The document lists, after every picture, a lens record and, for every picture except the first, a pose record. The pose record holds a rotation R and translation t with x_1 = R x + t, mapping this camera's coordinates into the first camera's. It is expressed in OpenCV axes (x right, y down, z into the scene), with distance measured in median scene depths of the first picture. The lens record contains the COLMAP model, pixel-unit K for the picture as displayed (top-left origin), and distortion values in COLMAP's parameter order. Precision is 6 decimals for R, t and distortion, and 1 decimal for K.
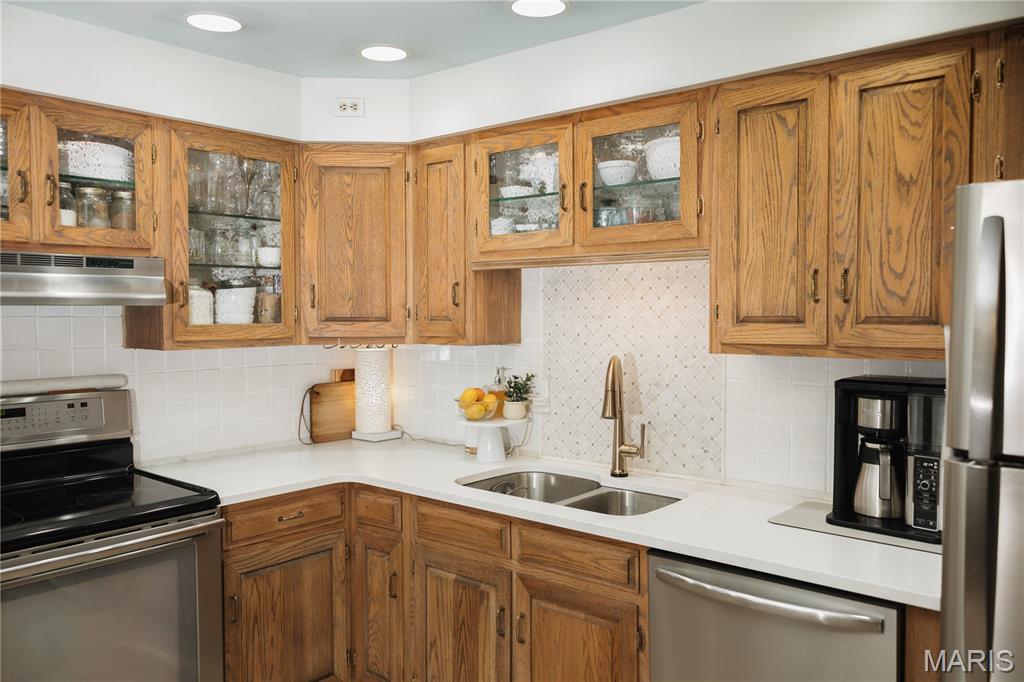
lens RADIAL K [[799.7, 0, 512.0], [0, 799.7, 341.0], [0, 0, 1]] dist [0.000928, -0.001449]
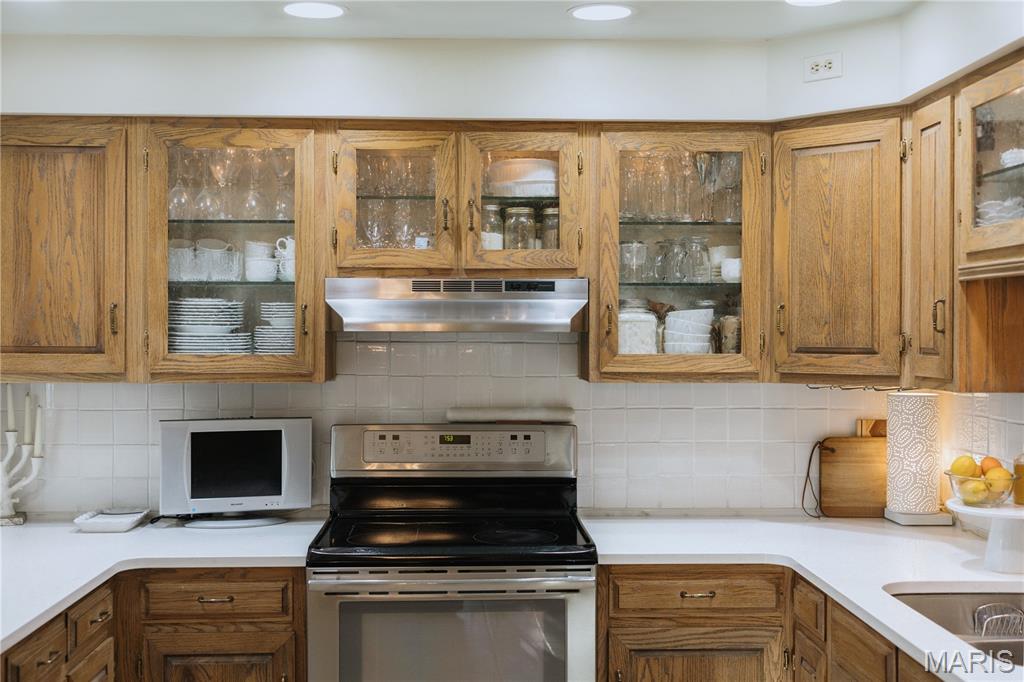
lens RADIAL K [[1214.3, 0, 512.0], [0, 1214.3, 341.0], [0, 0, 1]] dist [-0.004425, -0.009314]
pose [[0.664841, 0.009860, -0.746920, 0.466376], [-0.032171, 0.999363, -0.015443, -0.009473], [0.746292, 0.034297, 0.664735, 0.038411]]
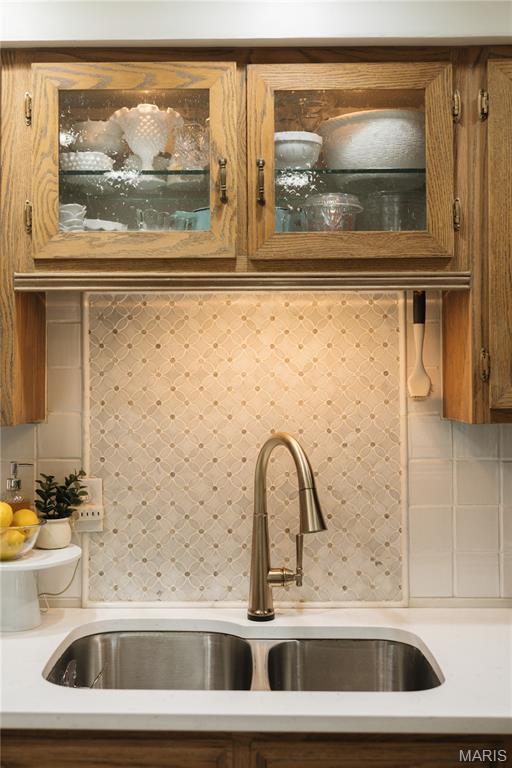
lens RADIAL K [[891.2, 0, 255.9], [0, 891.2, 368.3], [0, 0, 1]] dist [-0.008295, -0.005253]
pose [[0.776984, 0.004026, 0.629507, -0.332753], [0.025160, 0.998982, -0.037444, -0.007549], [-0.629017, 0.044932, 0.776092, 0.441296]]
